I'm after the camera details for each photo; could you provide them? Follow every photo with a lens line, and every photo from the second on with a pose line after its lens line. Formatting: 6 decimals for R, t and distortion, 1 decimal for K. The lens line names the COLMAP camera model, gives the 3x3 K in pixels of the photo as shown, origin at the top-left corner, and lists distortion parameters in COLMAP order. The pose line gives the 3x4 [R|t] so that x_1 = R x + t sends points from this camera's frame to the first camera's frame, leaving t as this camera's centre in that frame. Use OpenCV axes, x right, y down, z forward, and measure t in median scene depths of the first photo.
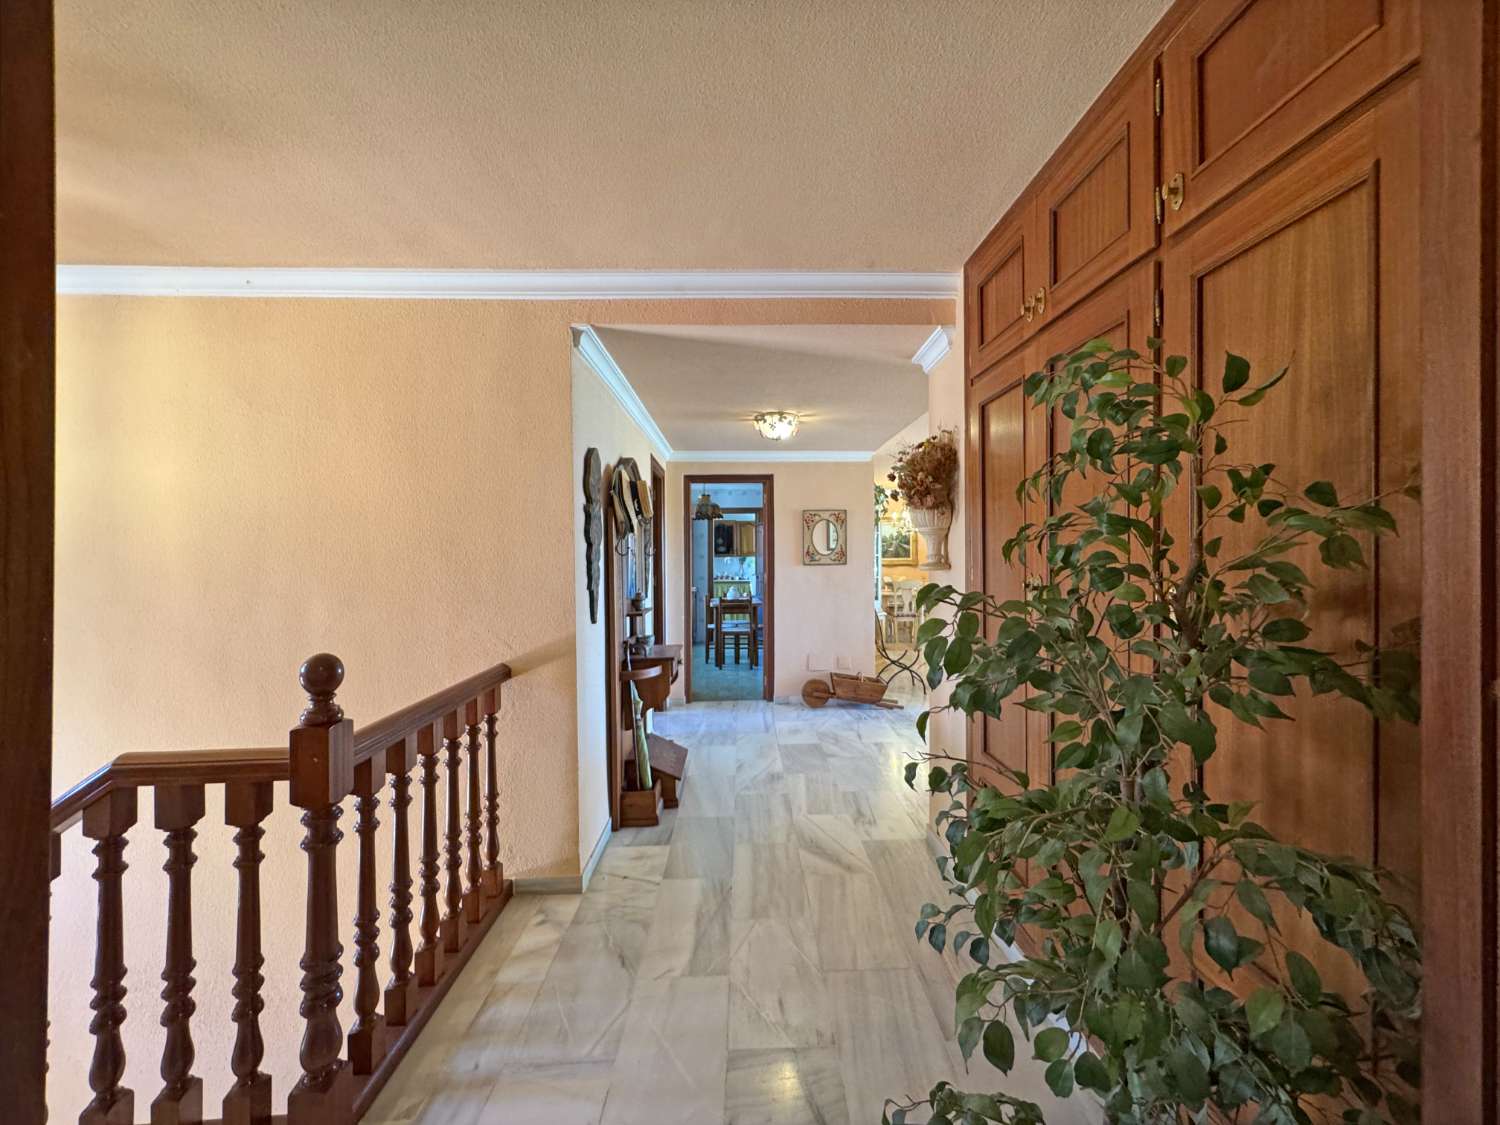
lens RADIAL K [[638.8, 0, 758.0], [0, 638.8, 564.3], [0, 0, 1]] dist [-0.001887, -0.000032]
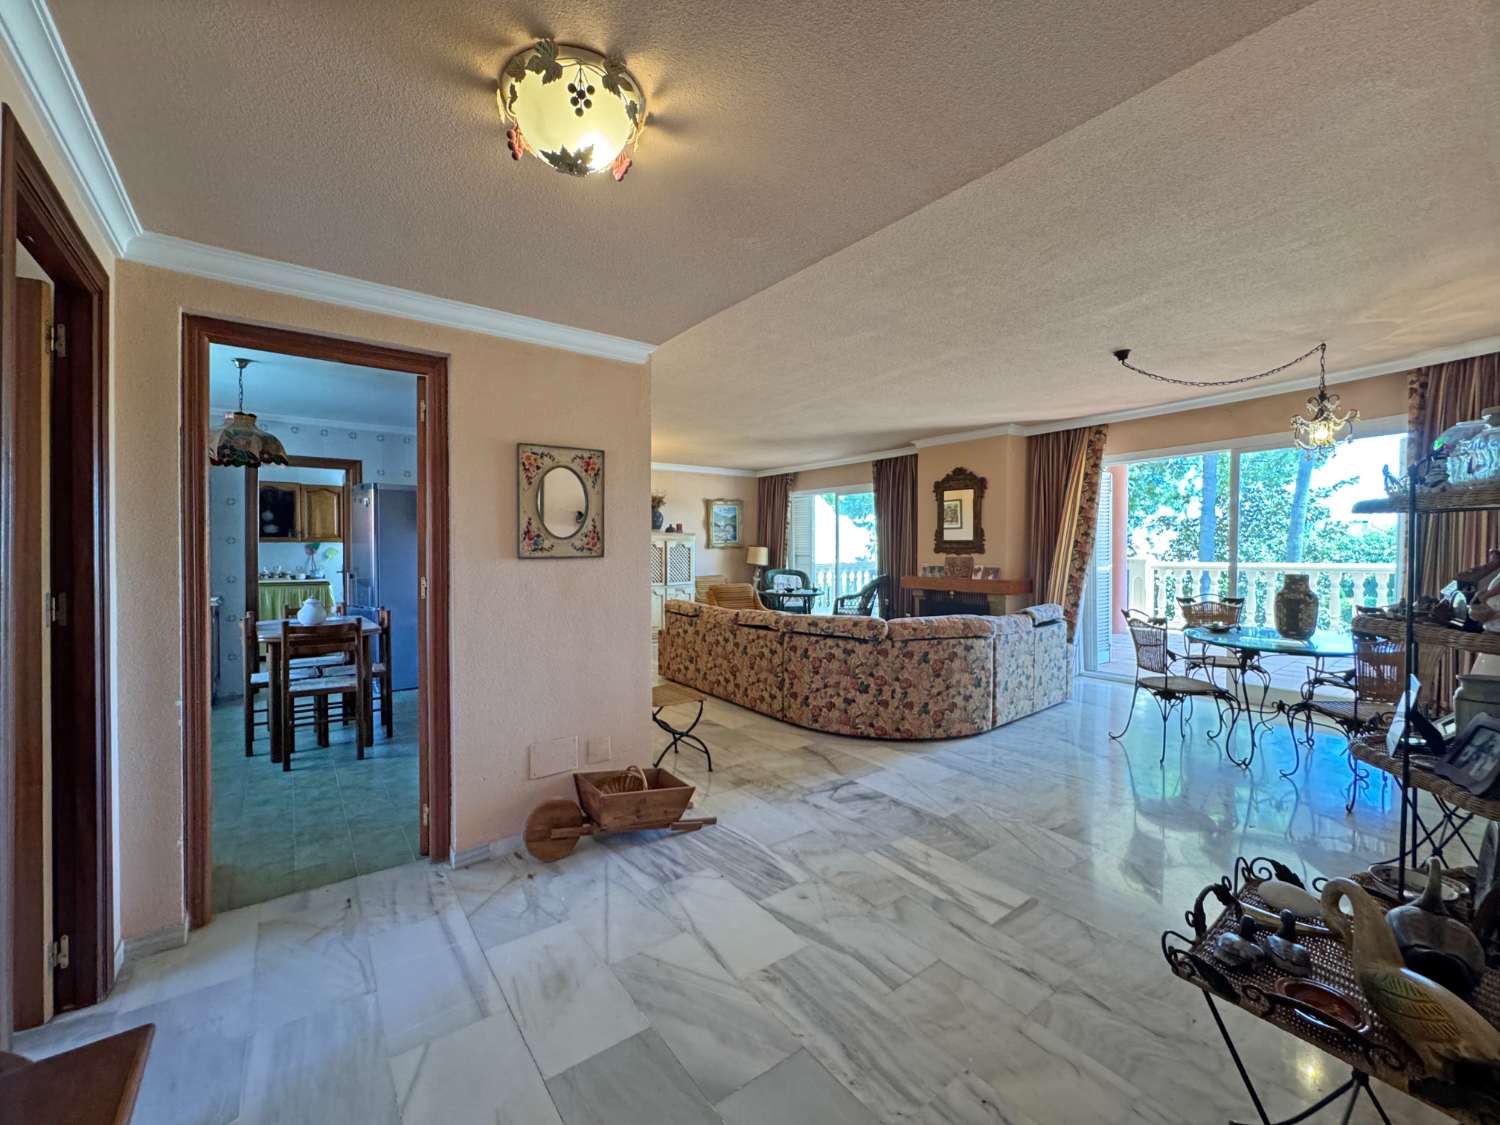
lens RADIAL K [[638.8, 0, 758.0], [0, 638.8, 564.3], [0, 0, 1]] dist [-0.001887, -0.000032]
pose [[0.819875, -0.000660, 0.572542, -0.053022], [-0.007466, 0.999902, 0.011844, -0.001194], [-0.572493, -0.013986, 0.819790, 0.495680]]
